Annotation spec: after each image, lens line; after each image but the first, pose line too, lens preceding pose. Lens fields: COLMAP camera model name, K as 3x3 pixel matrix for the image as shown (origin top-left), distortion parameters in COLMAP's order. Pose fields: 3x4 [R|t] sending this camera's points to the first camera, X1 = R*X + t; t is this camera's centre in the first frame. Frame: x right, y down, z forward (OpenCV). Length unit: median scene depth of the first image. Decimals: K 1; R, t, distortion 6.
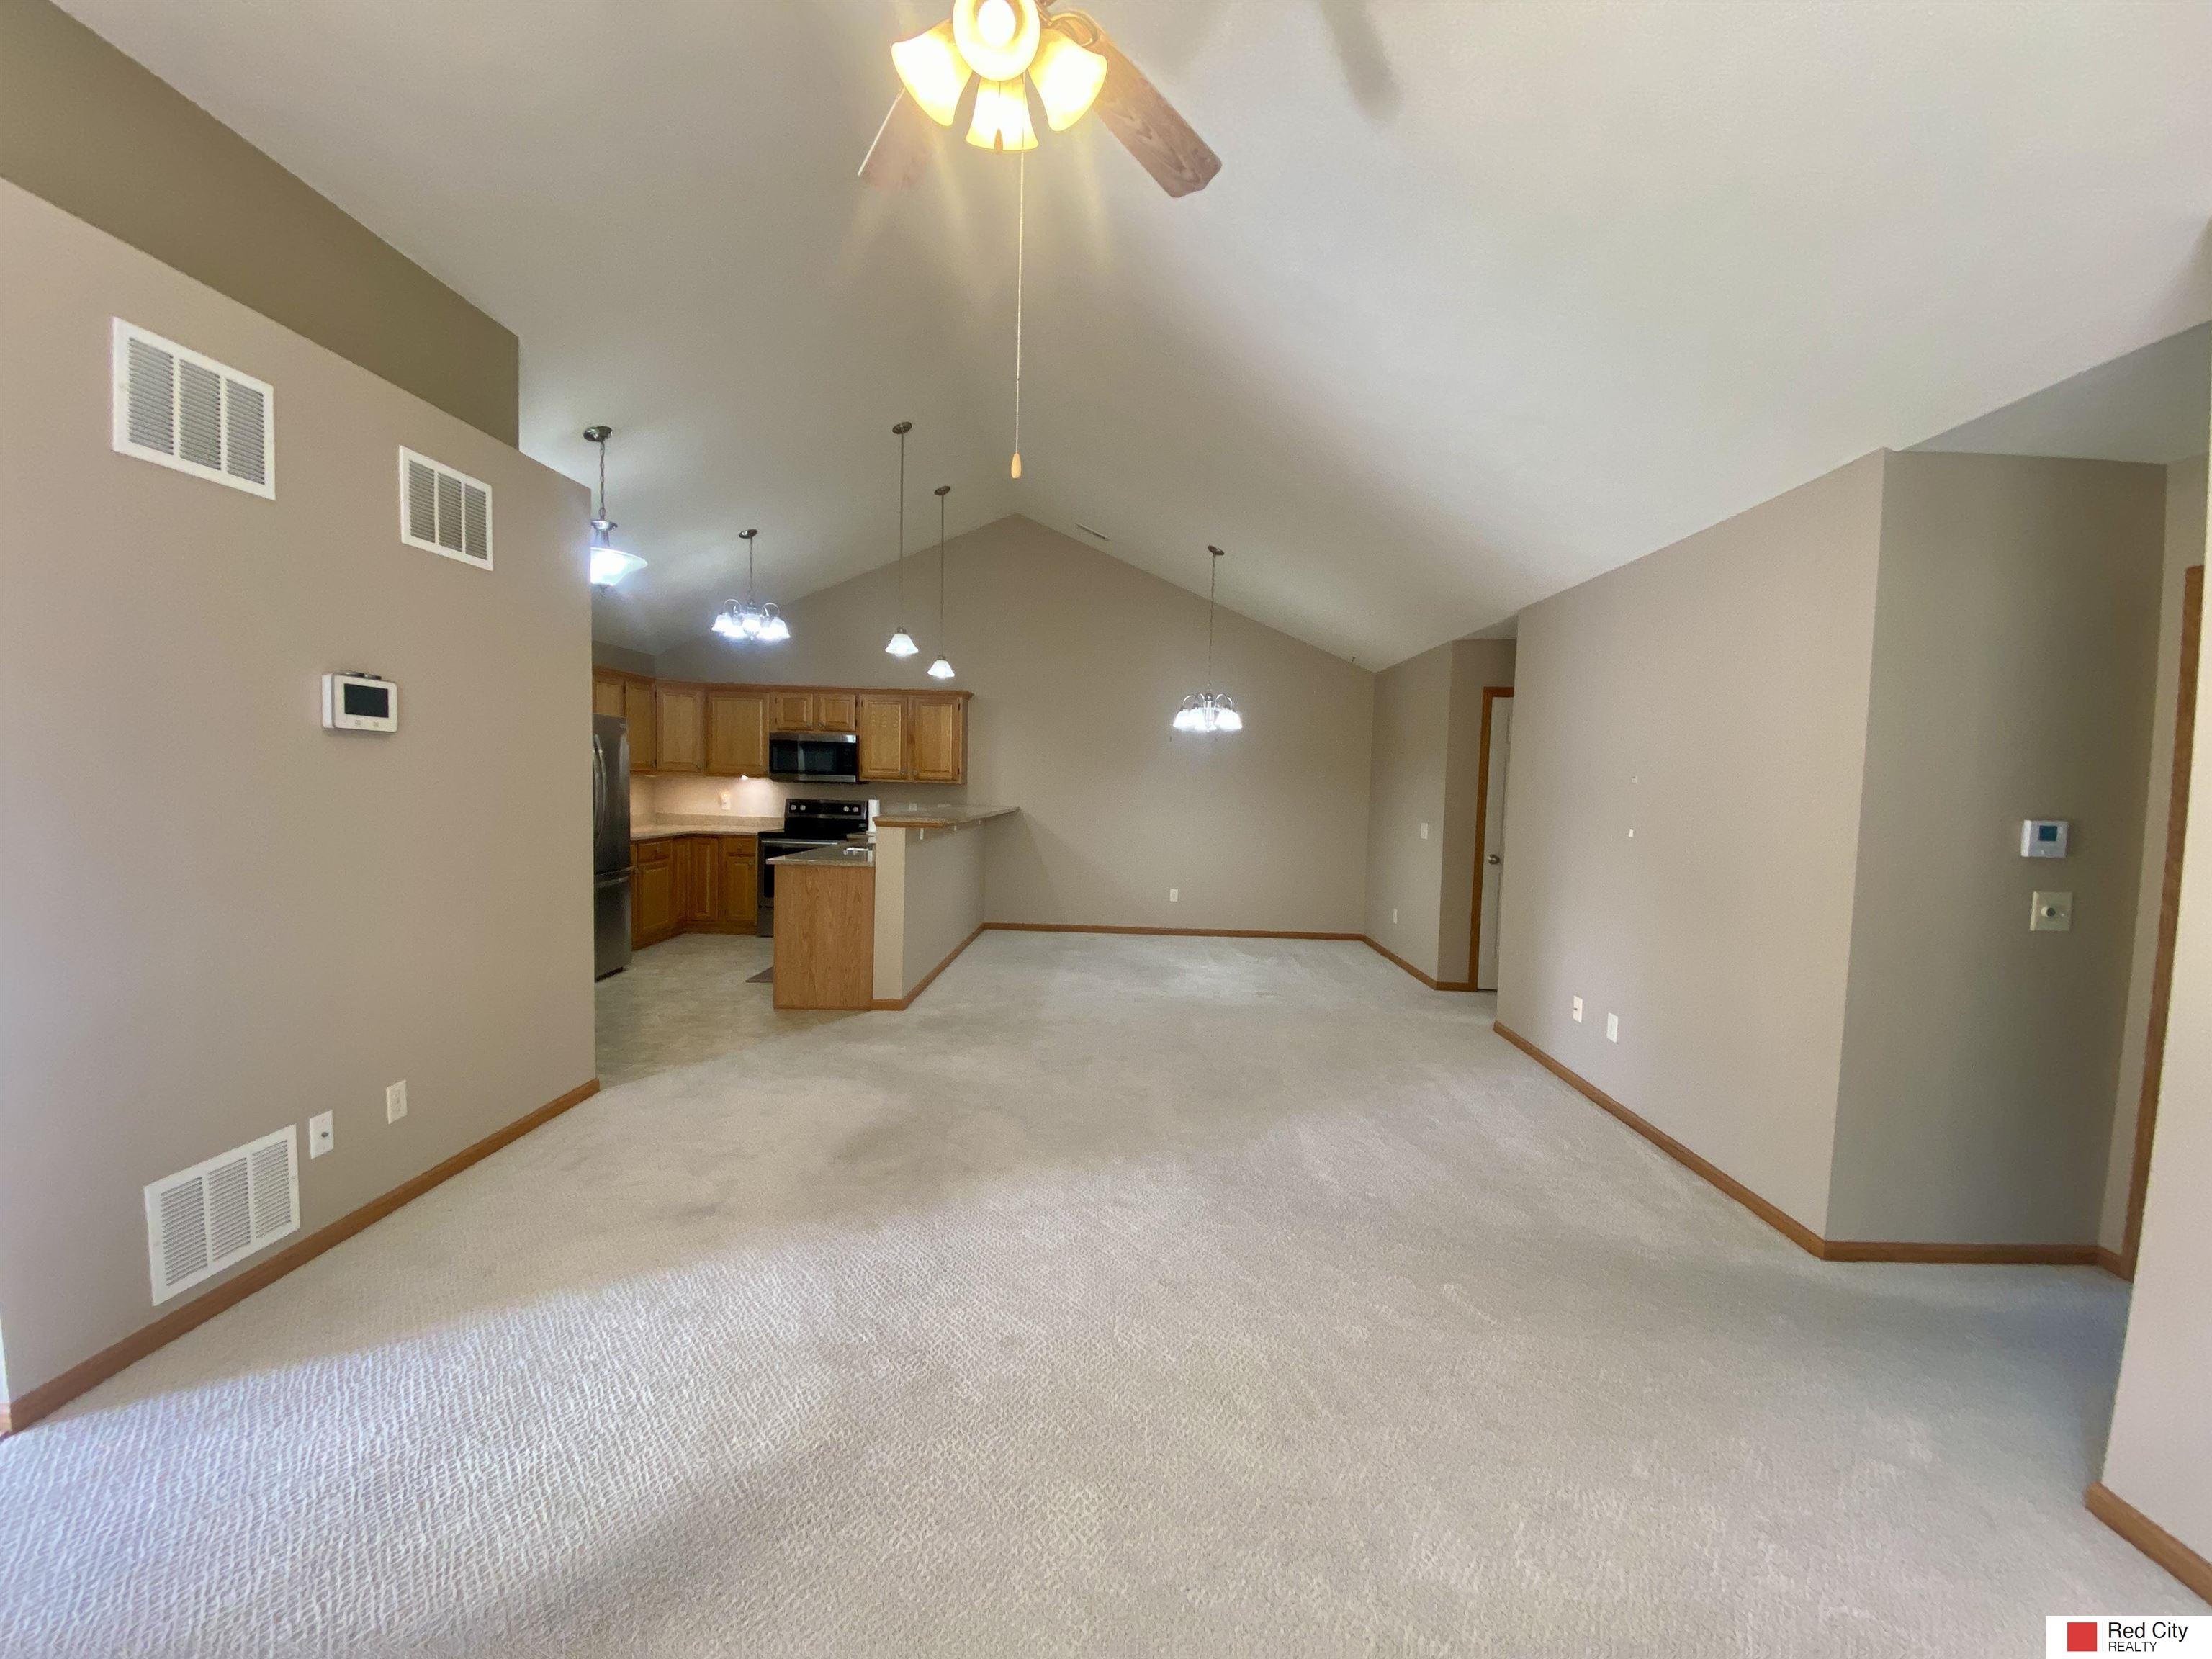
lens RADIAL K [[892.0, 0, 1099.4], [0, 892.0, 832.2], [0, 0, 1]] dist [0.039783, -0.032336]
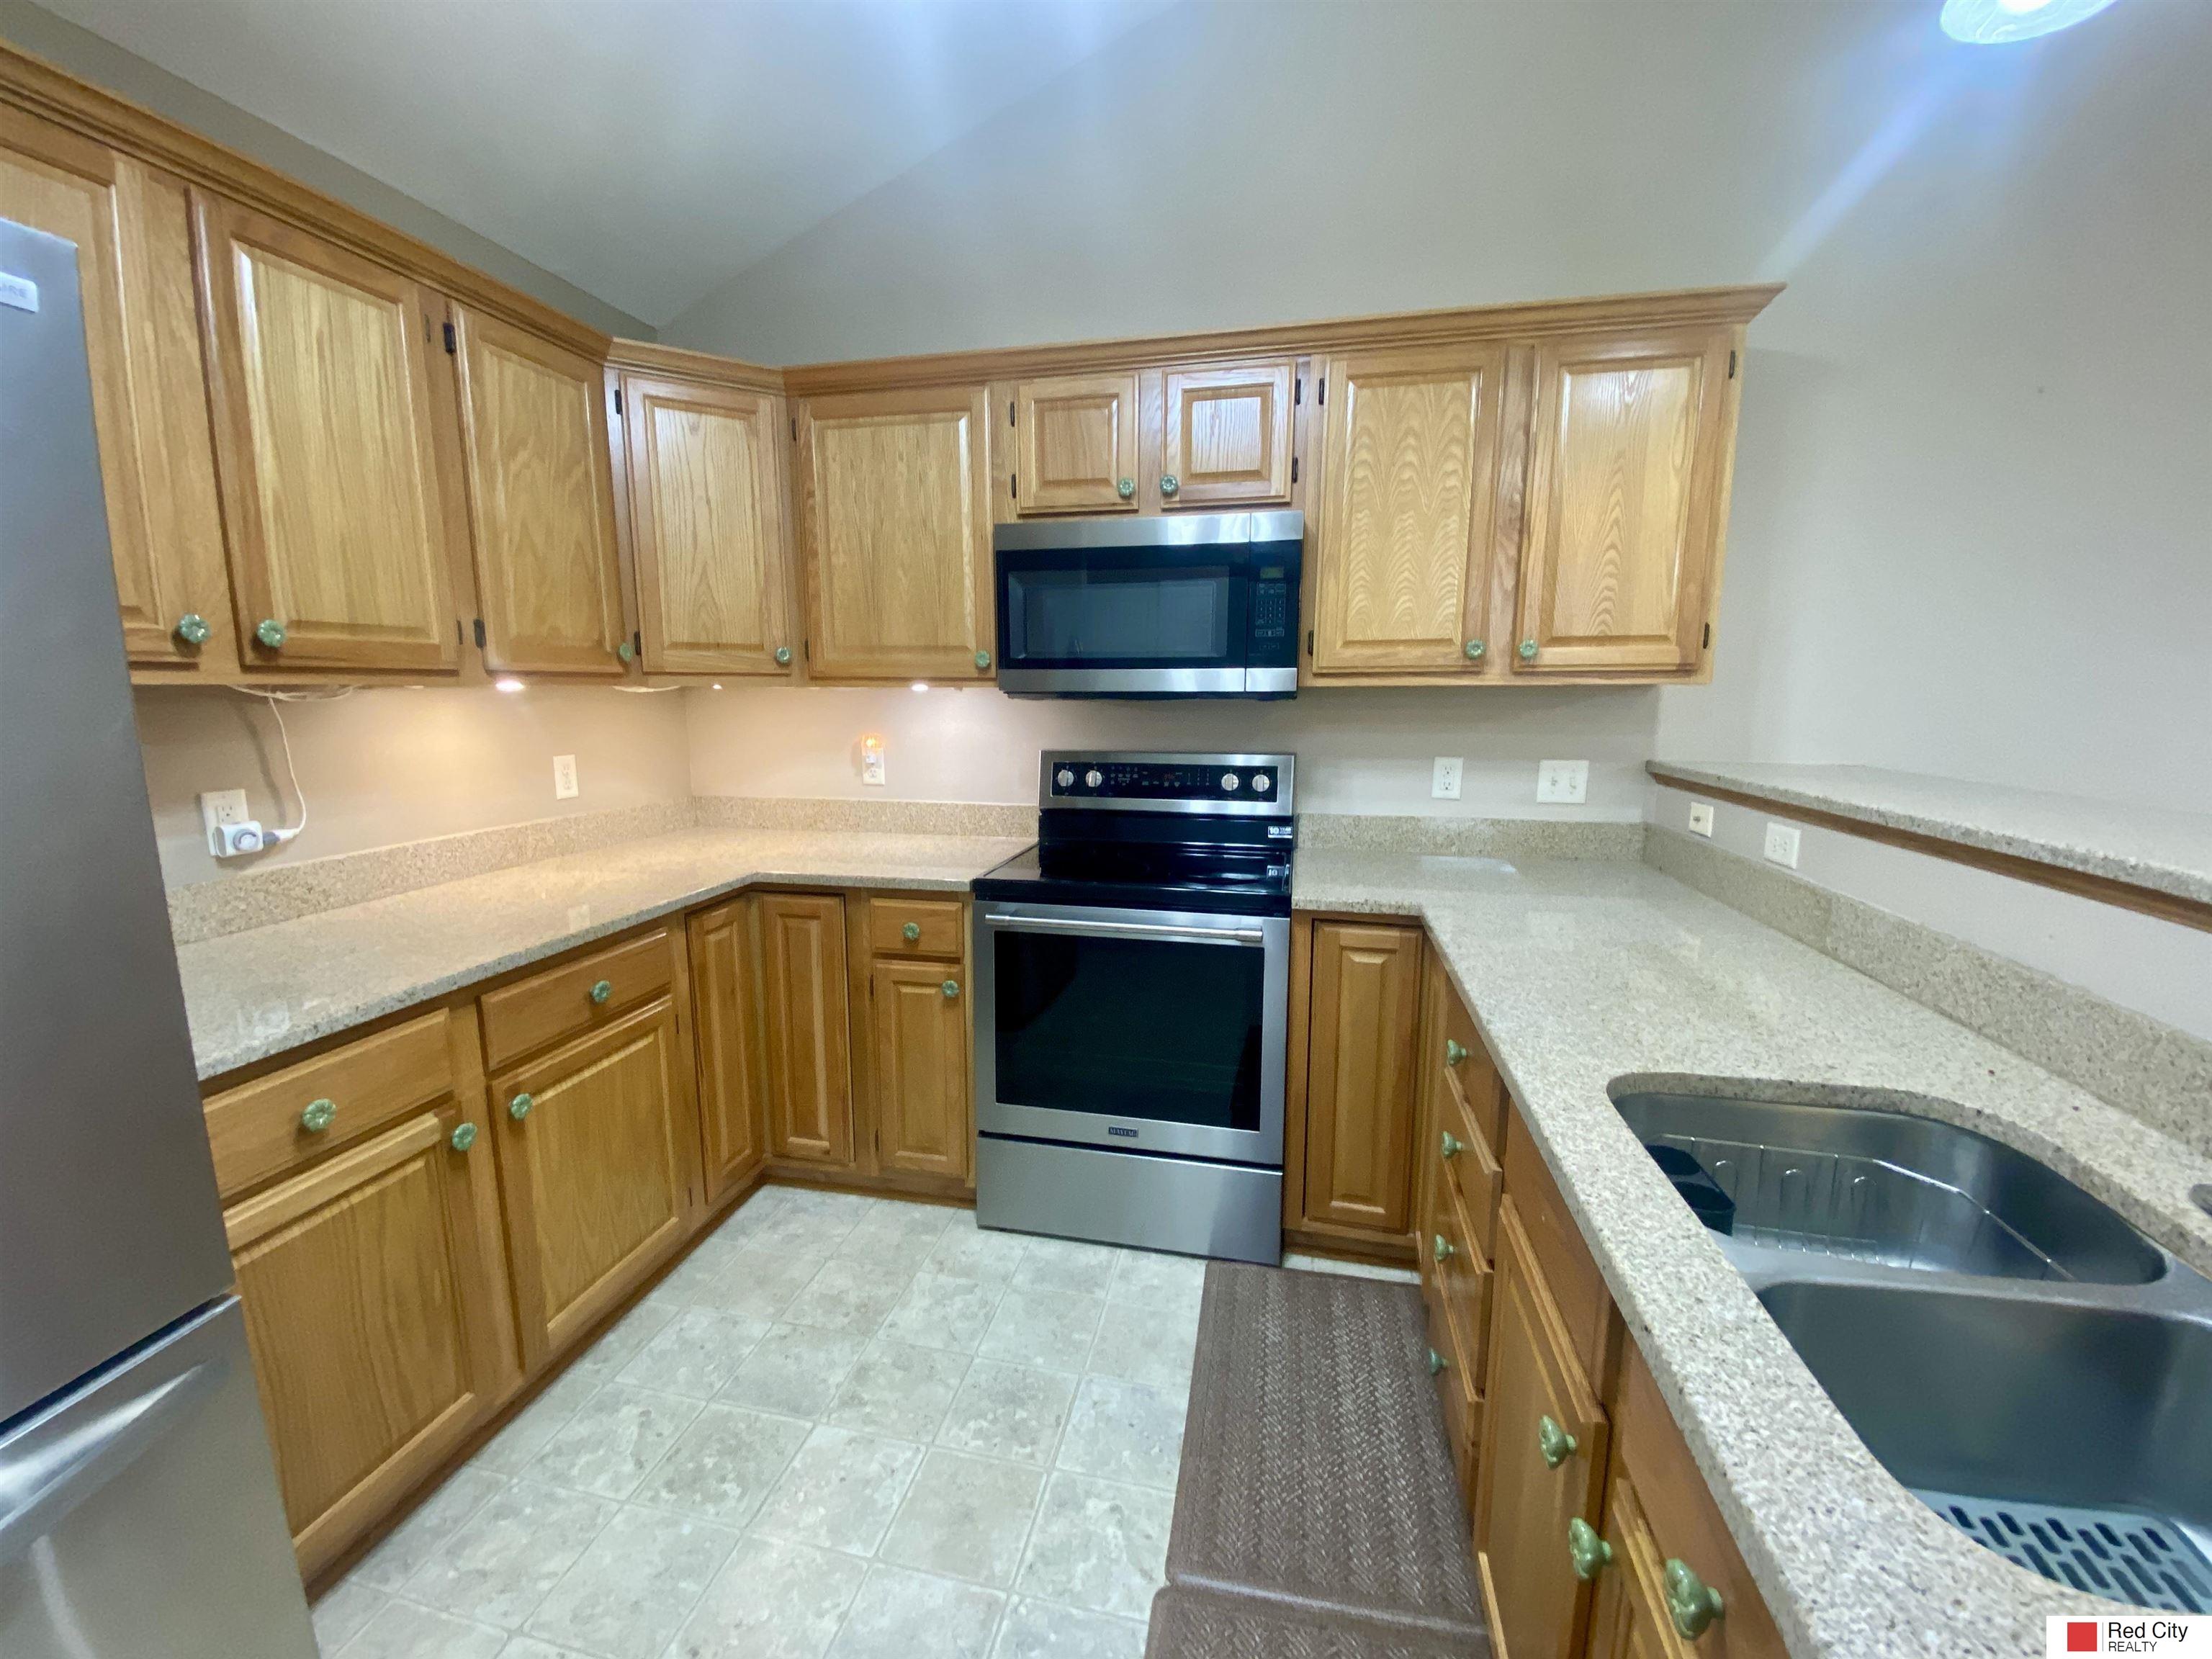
lens RADIAL K [[892.0, 0, 1099.4], [0, 892.0, 832.2], [0, 0, 1]] dist [0.039783, -0.032336]
pose [[0.982329, 0.001424, -0.187158, -0.410744], [0.017019, 0.995149, 0.096900, -0.059099], [0.186388, -0.098373, 0.977539, 1.048163]]
